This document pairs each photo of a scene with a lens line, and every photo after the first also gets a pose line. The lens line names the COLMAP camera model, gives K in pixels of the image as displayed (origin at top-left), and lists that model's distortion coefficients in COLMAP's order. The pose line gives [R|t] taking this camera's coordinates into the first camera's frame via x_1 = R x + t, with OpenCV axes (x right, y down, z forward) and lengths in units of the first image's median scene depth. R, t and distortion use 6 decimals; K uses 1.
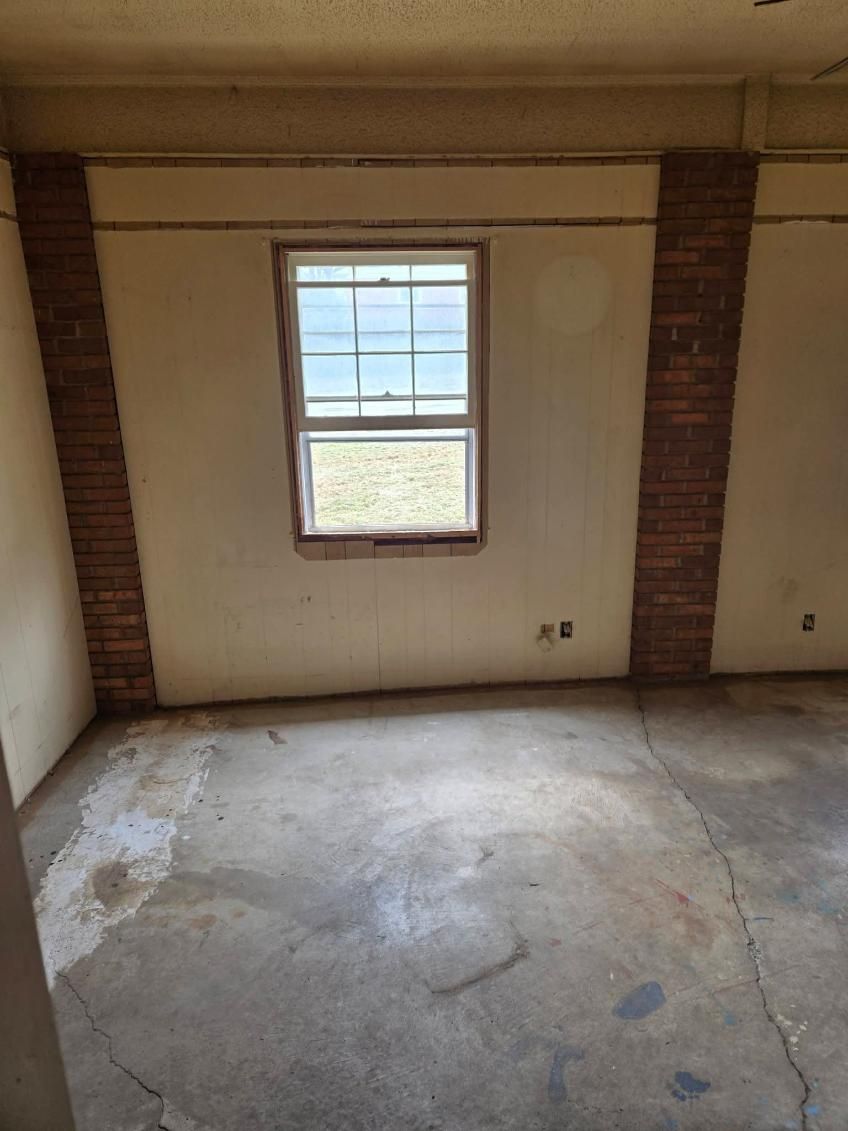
lens RADIAL K [[755.5, 0, 447.5], [0, 755.5, 559.7], [0, 0, 1]] dist [0.073179, -0.054943]
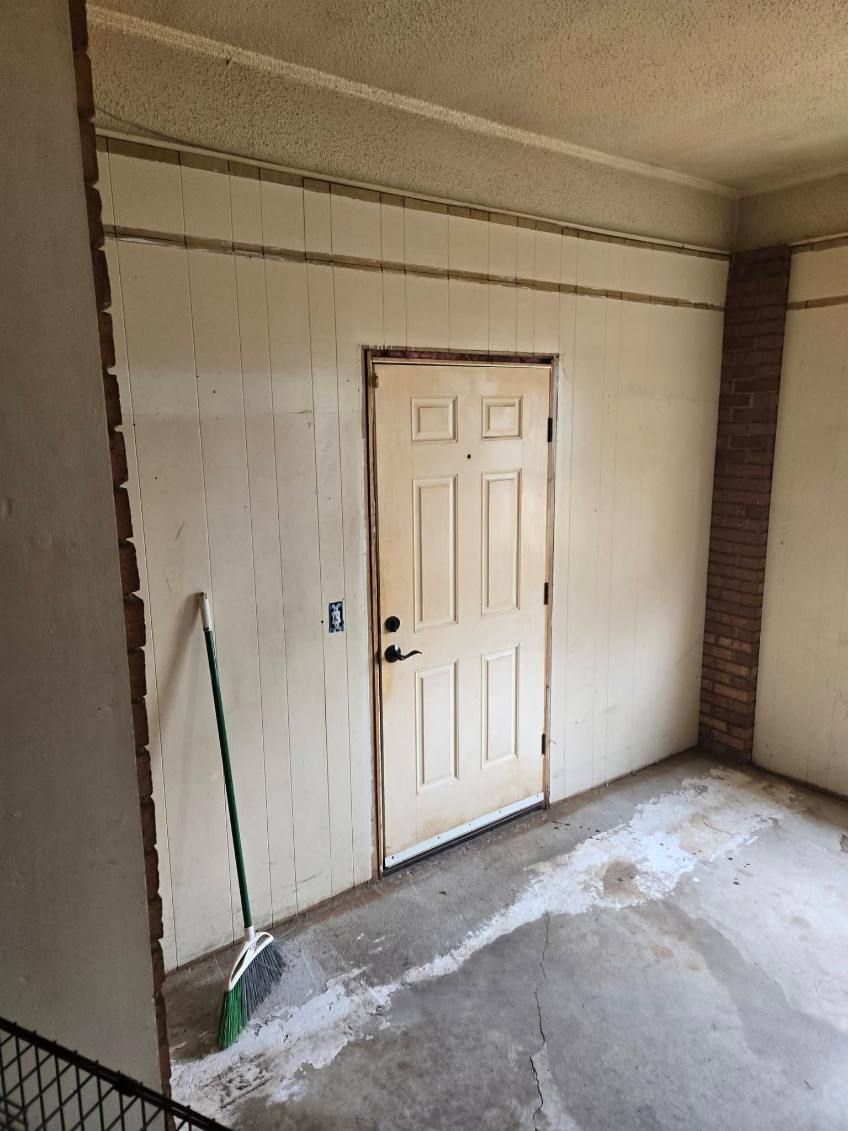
lens RADIAL K [[755.5, 0, 422.4], [0, 755.5, 557.6], [0, 0, 1]] dist [0.073179, -0.054943]
pose [[0.540348, 0.170885, -0.823907, 0.214178], [-0.237220, 0.970381, 0.045687, -0.017900], [0.807310, 0.170760, 0.564881, 0.034575]]
